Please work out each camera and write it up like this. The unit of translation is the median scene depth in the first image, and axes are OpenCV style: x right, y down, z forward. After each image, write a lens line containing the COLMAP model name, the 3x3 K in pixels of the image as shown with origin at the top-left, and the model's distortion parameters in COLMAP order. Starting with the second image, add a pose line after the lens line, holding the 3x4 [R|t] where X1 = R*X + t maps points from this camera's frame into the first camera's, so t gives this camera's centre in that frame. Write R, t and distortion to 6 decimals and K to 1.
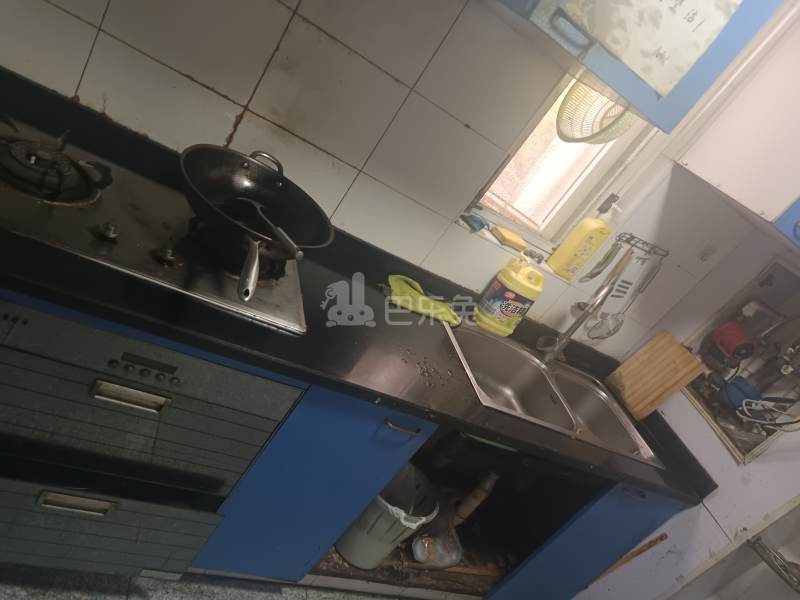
lens RADIAL K [[565.0, 0, 394.6], [0, 565.0, 291.8], [0, 0, 1]] dist [0.023892, -0.014047]
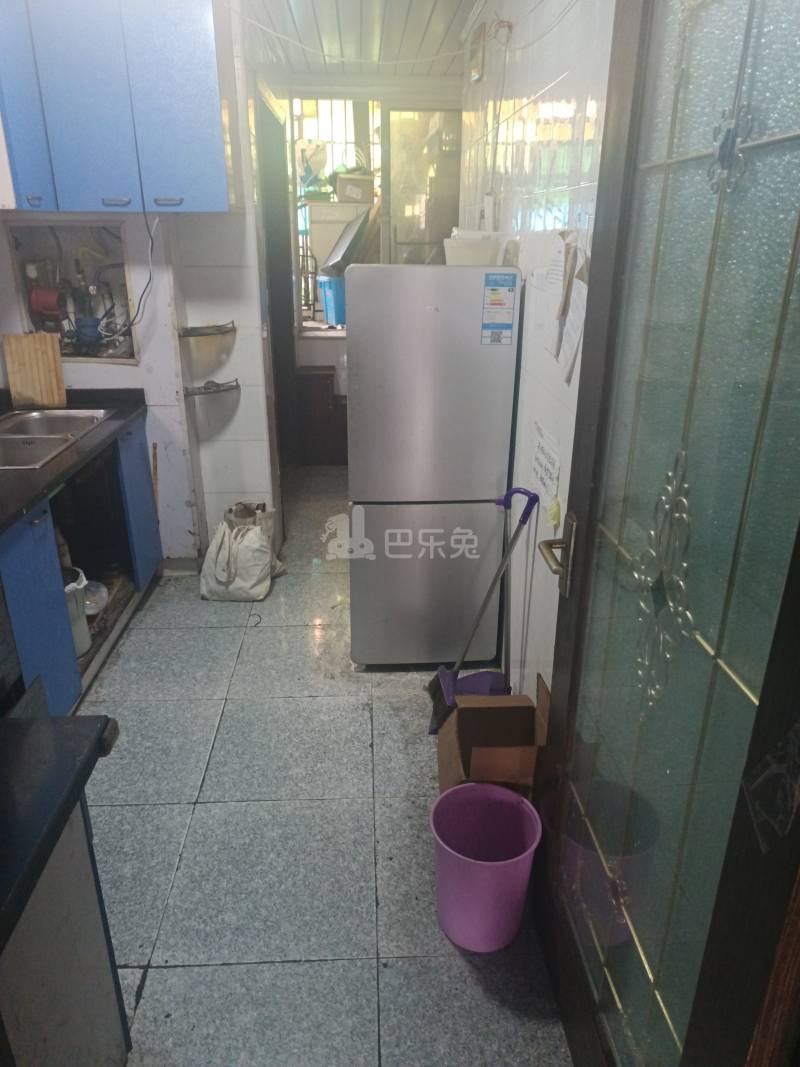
lens RADIAL K [[753.6, 0, 394.2], [0, 753.6, 537.9], [0, 0, 1]] dist [0.023892, -0.014047]
pose [[0.189128, -0.821396, 0.538088, -0.572816], [0.556736, 0.541088, 0.630293, -0.264003], [-0.808873, 0.180367, 0.559636, -0.414258]]
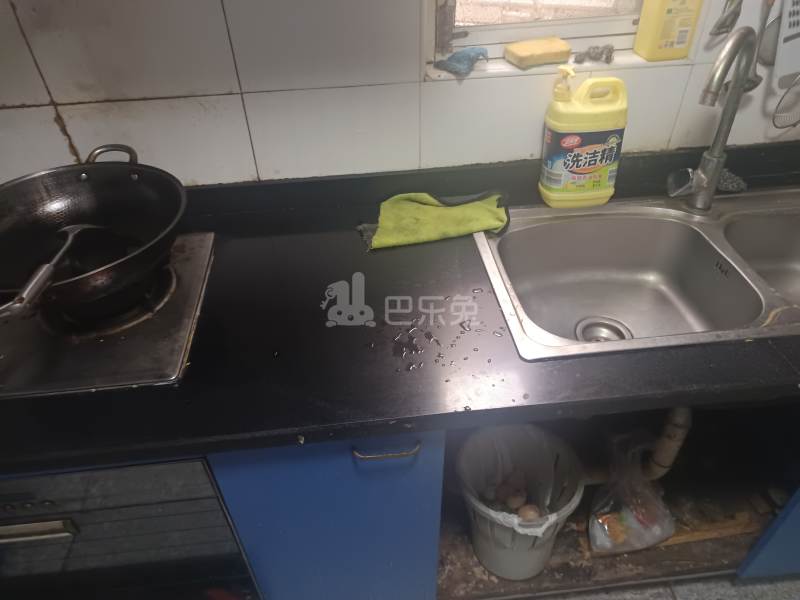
lens RADIAL K [[565.0, 0, 405.8], [0, 565.0, 298.7], [0, 0, 1]] dist [0.023892, -0.014047]
pose [[0.809629, -0.350796, -0.470579, 0.282991], [0.430521, 0.899870, 0.069897, 0.037957], [0.398940, -0.259185, 0.879585, 0.355807]]
